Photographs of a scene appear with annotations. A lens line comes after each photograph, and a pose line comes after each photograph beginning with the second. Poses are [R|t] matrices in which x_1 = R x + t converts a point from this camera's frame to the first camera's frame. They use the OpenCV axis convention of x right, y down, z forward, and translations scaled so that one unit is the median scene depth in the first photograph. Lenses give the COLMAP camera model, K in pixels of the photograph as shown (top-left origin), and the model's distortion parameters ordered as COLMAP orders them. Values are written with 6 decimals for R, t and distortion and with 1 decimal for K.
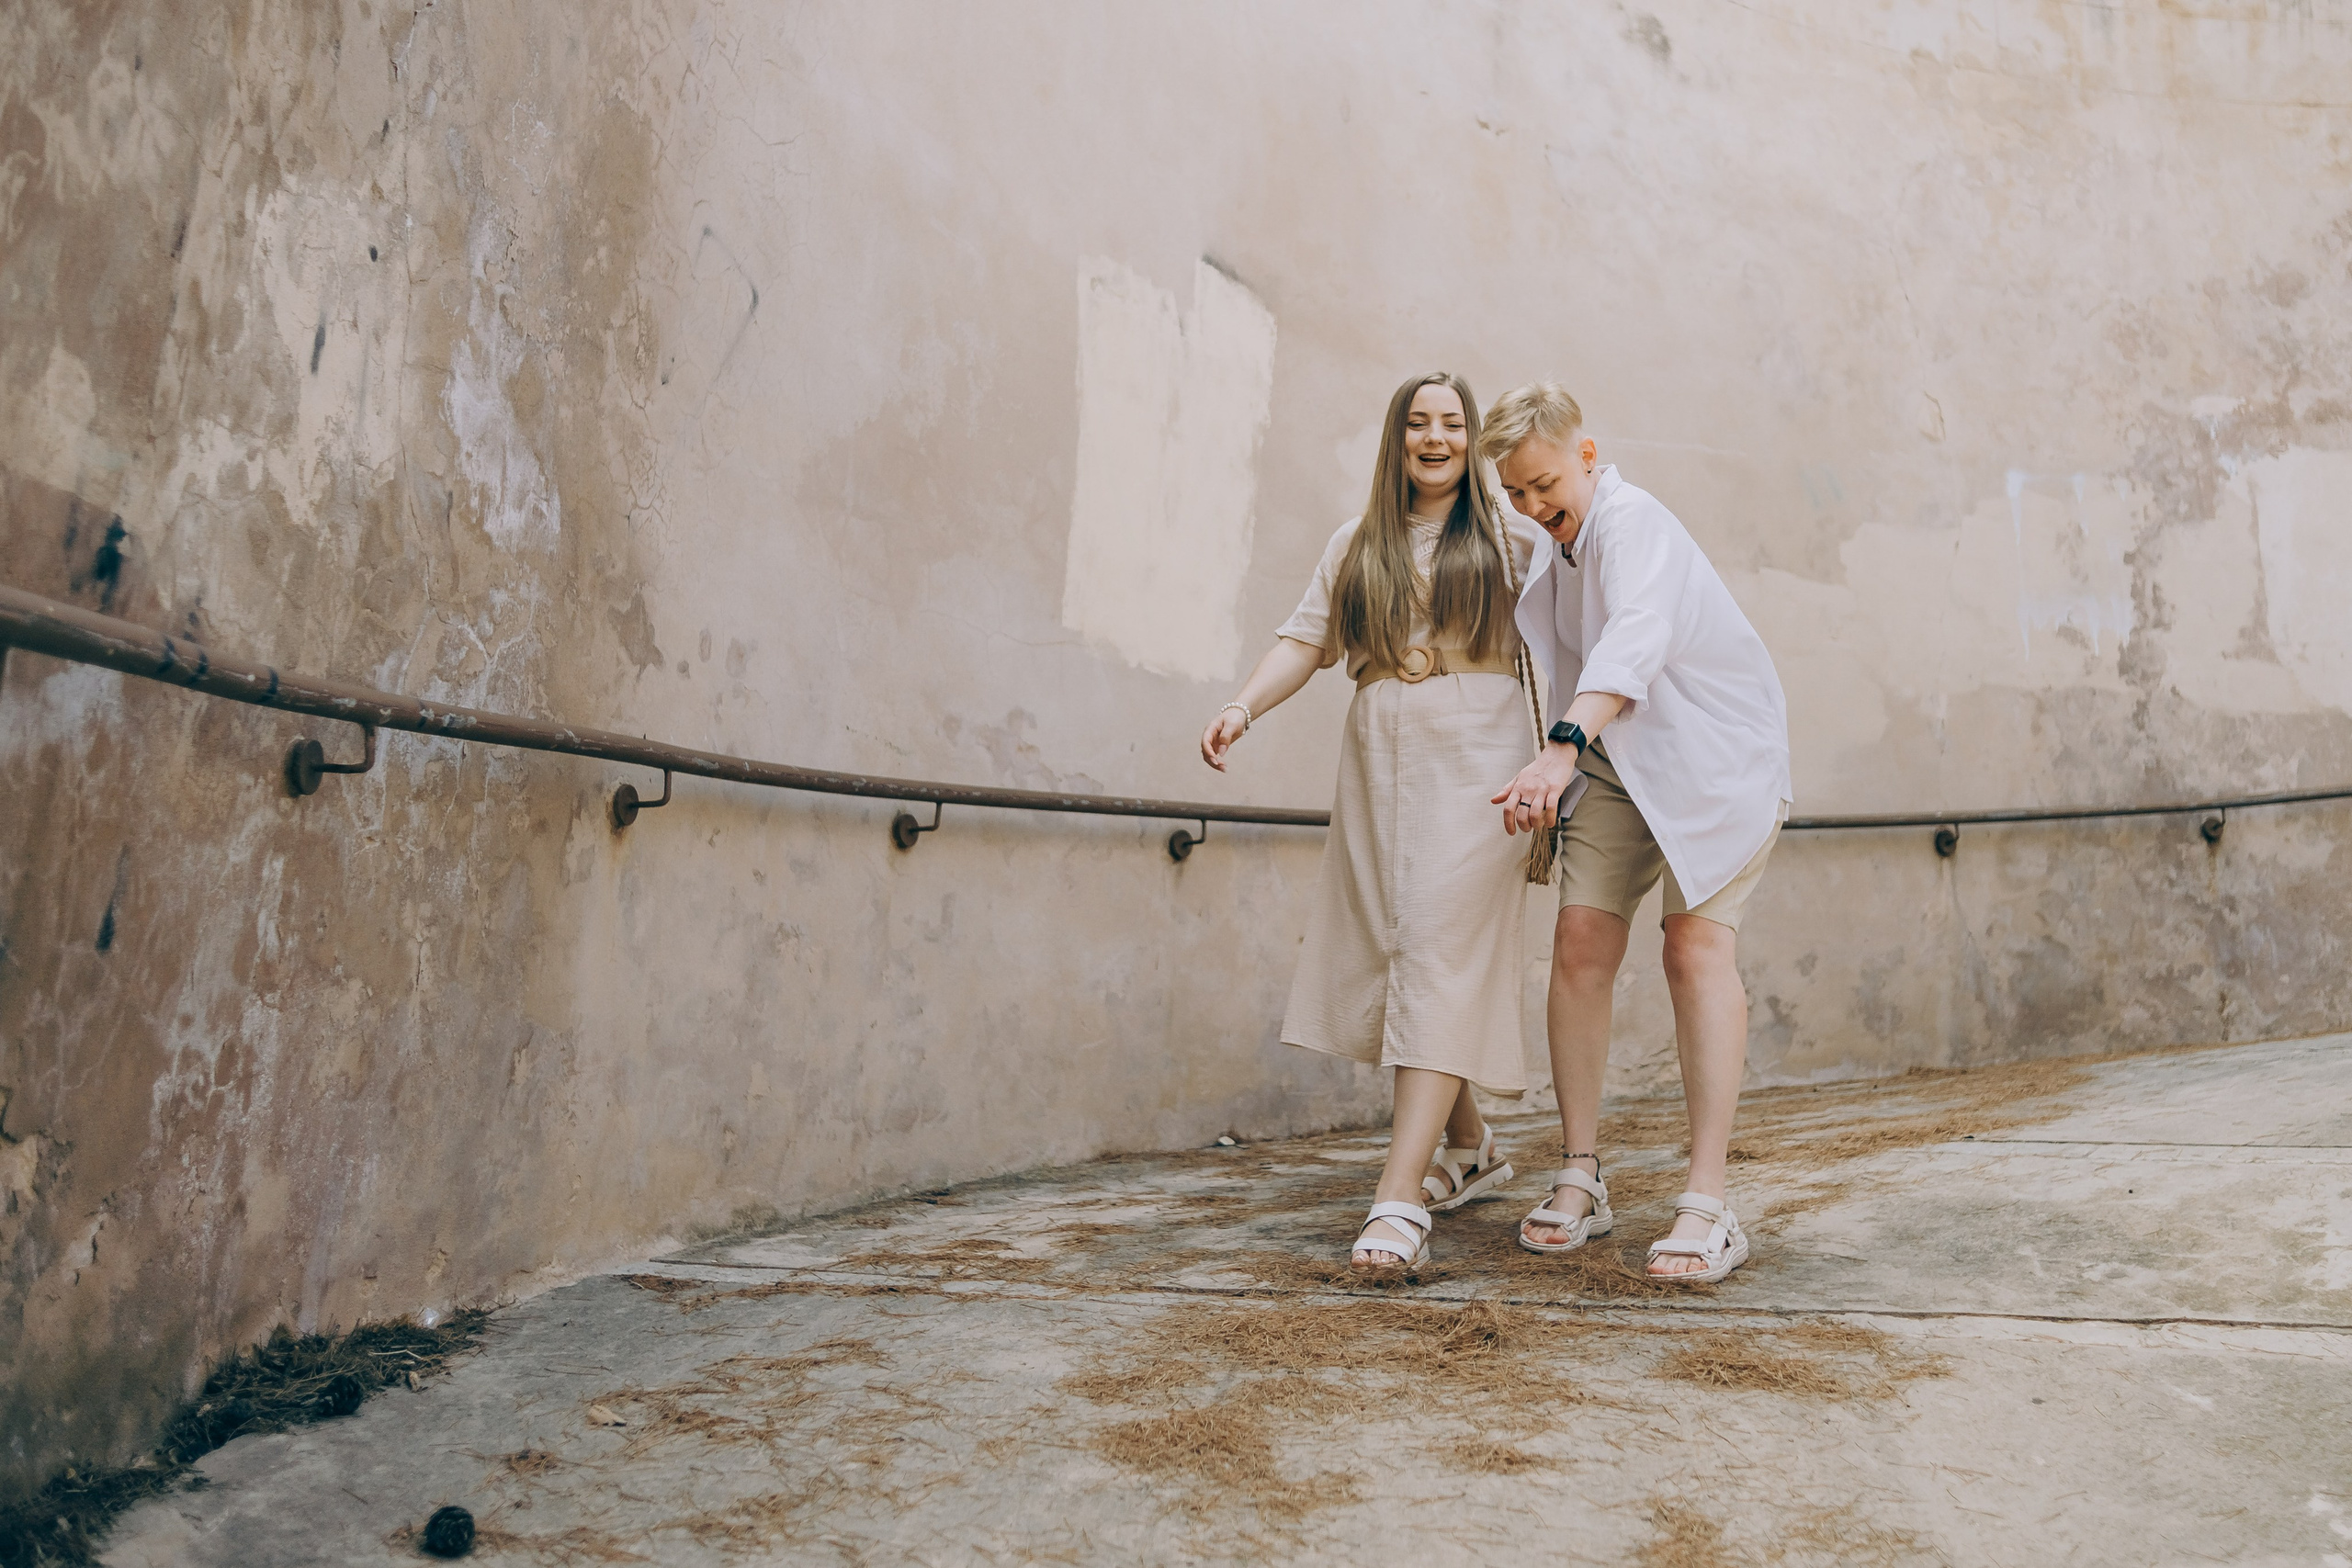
lens RADIAL K [[1663.1, 0, 1178.3], [0, 1663.1, 771.7], [0, 0, 1]] dist [-0.045666, 0.026628]
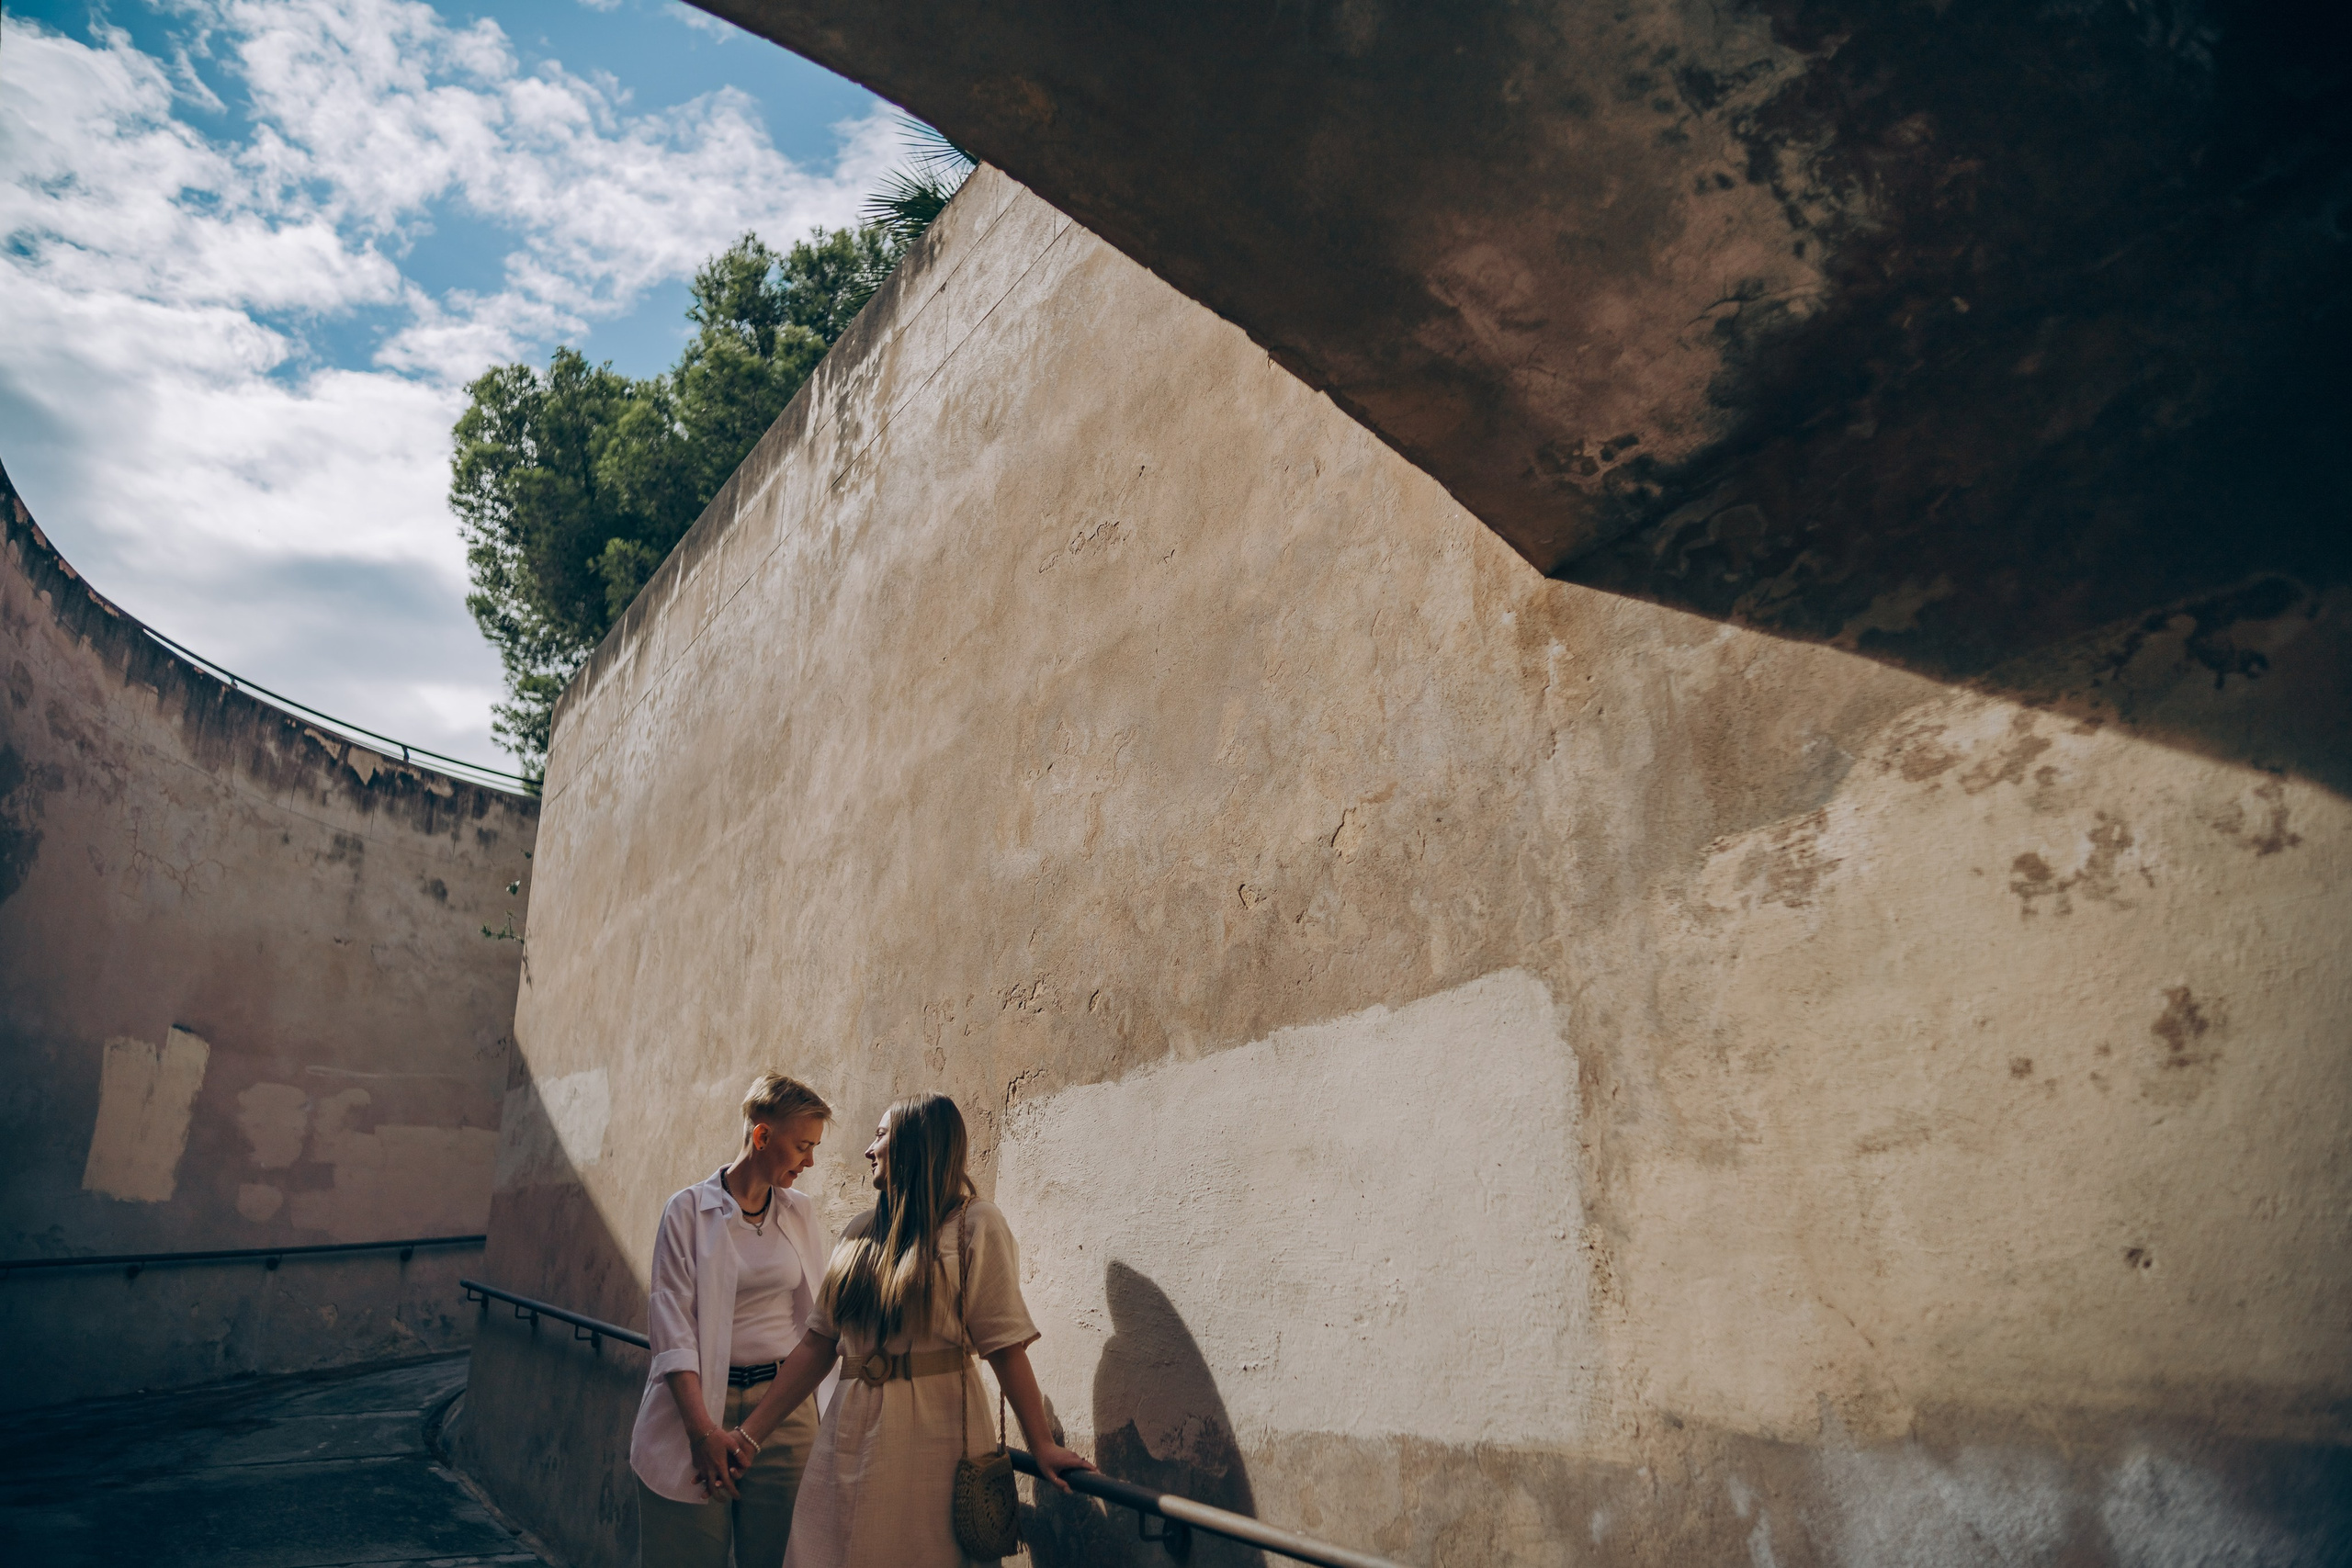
lens RADIAL K [[1543.6, 0, 1167.6], [0, 1543.6, 820.7], [0, 0, 1]] dist [-0.042706, 0.025712]
pose [[0.921411, 0.049891, 0.385373, 0.576884], [0.011913, 0.987631, -0.156342, -0.277446], [-0.388406, 0.148646, 0.909420, -1.993044]]
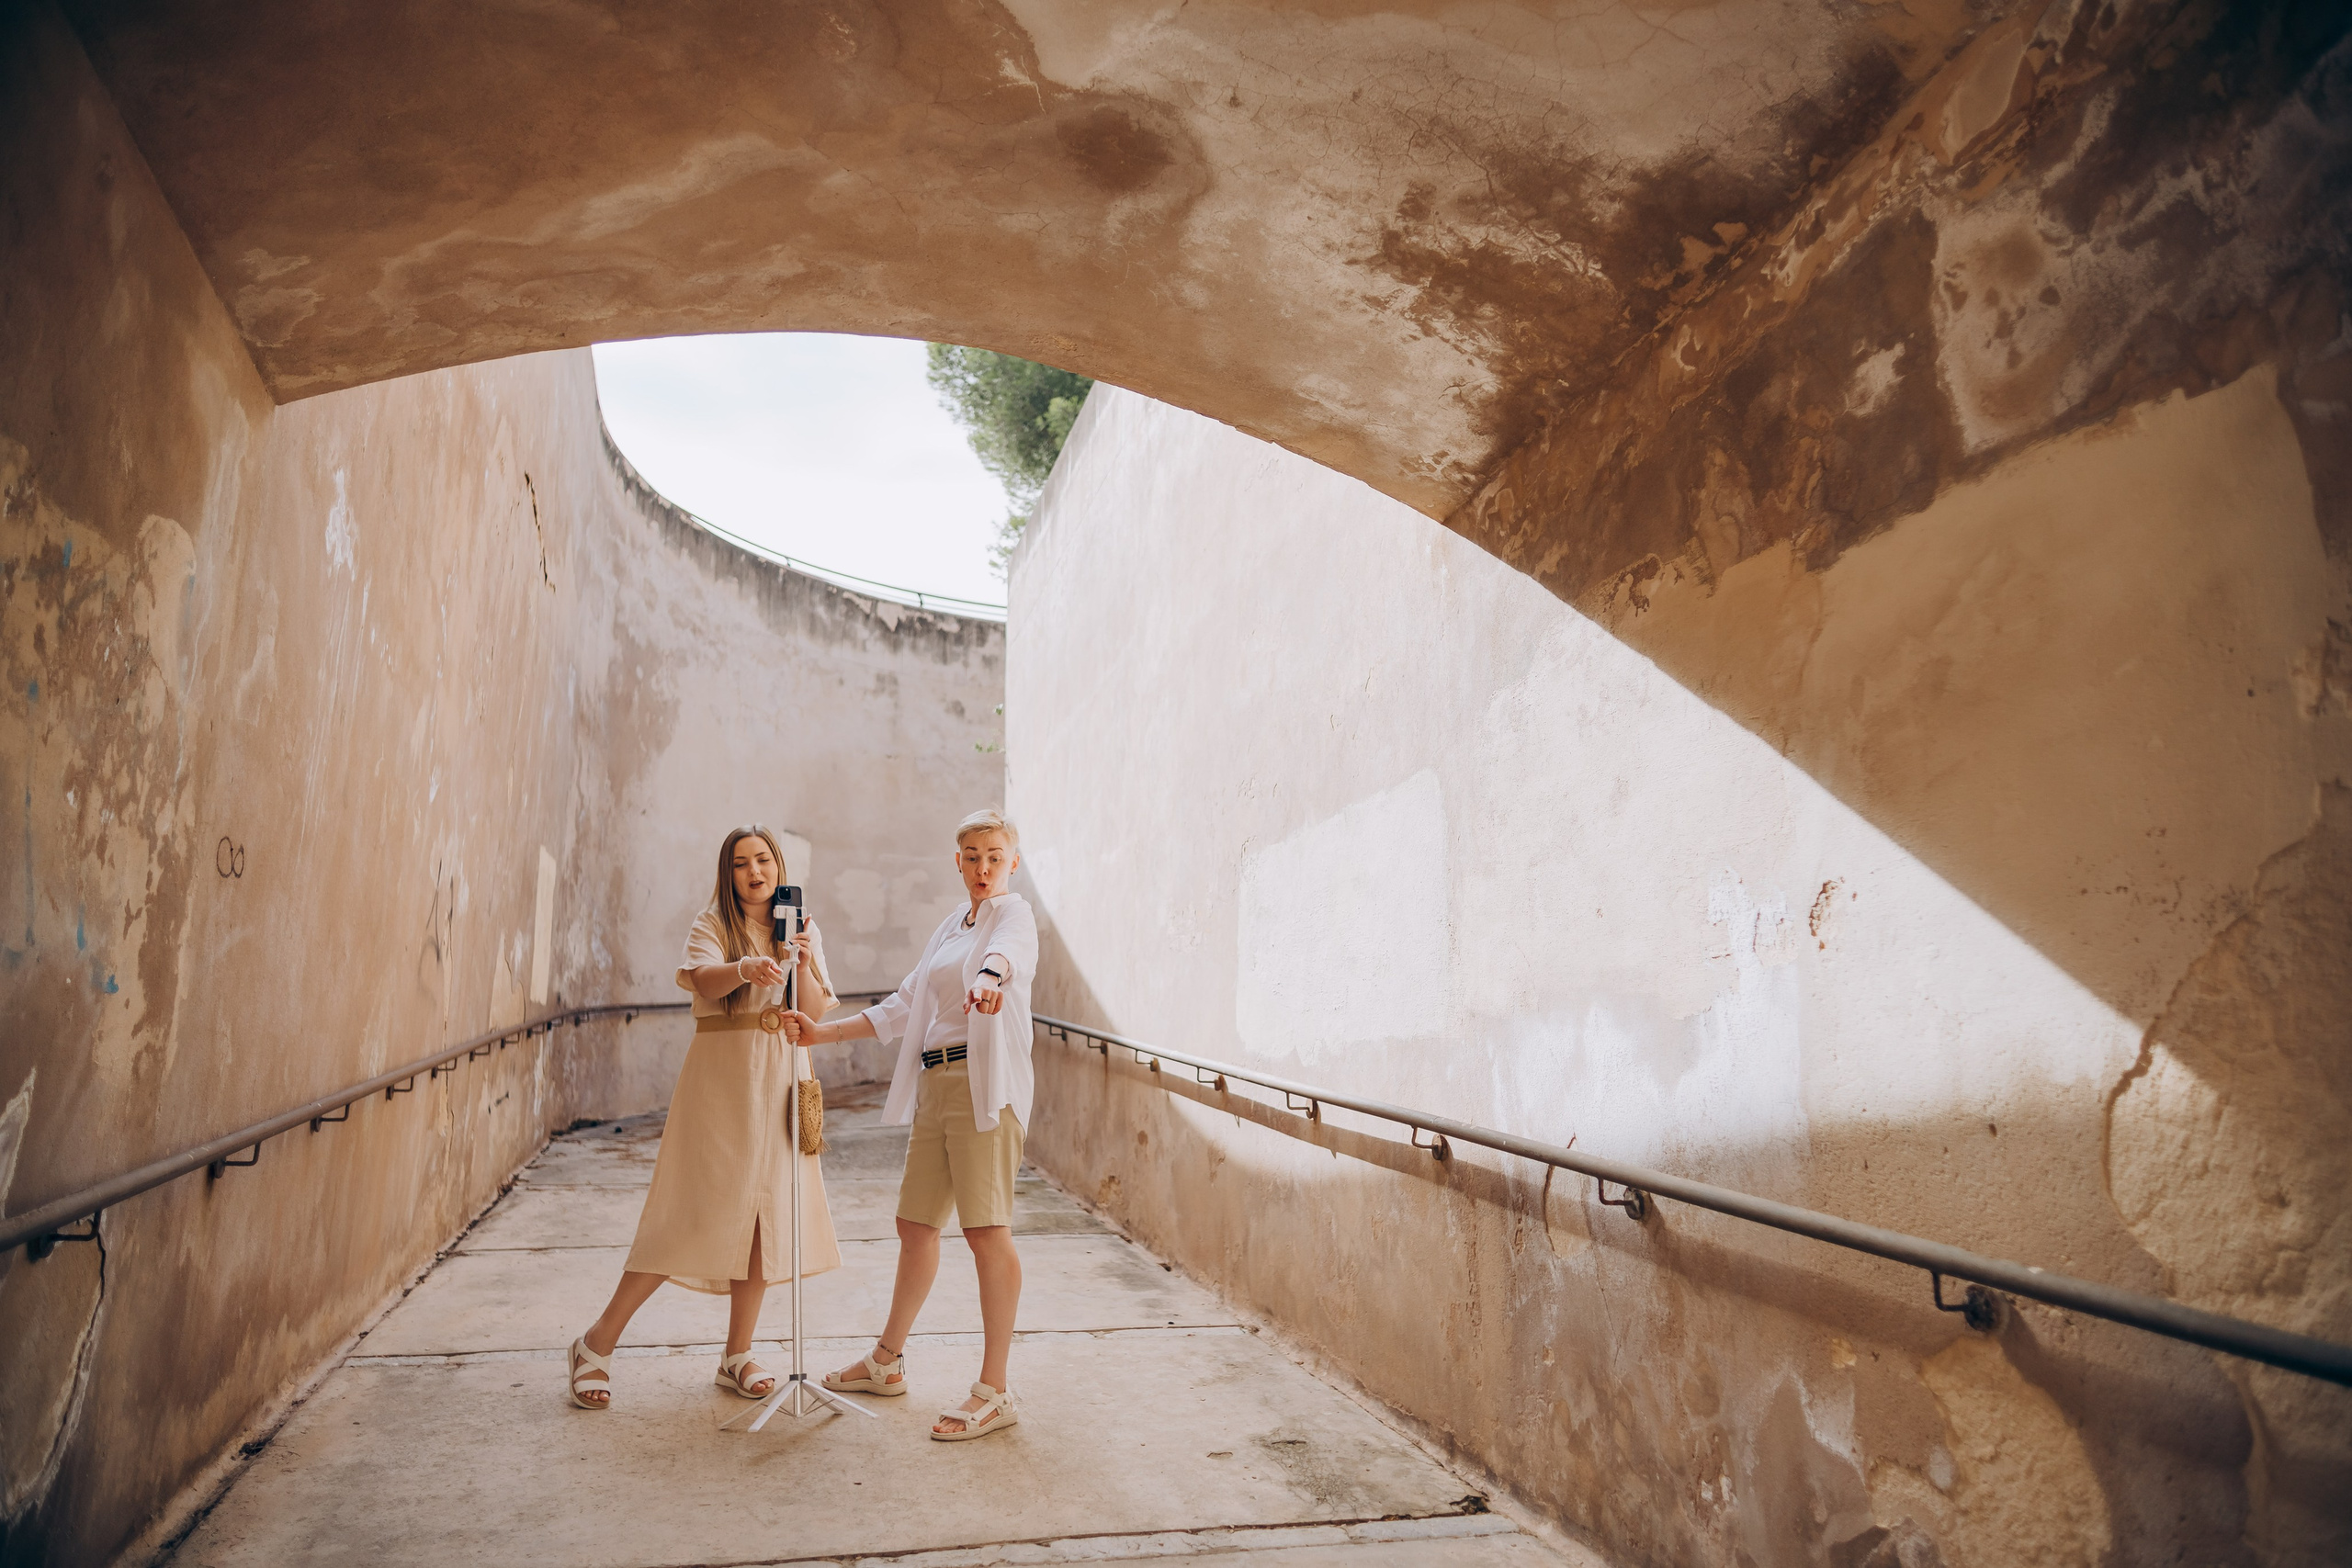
lens RADIAL K [[1663.1, 0, 1244.9], [0, 1663.1, 825.2], [0, 0, 1]] dist [-0.045666, 0.026628]
pose [[0.994309, -0.071129, 0.079306, 0.782967], [0.071698, 0.997417, -0.004346, -0.278586], [-0.078792, 0.010007, 0.996841, -2.798595]]
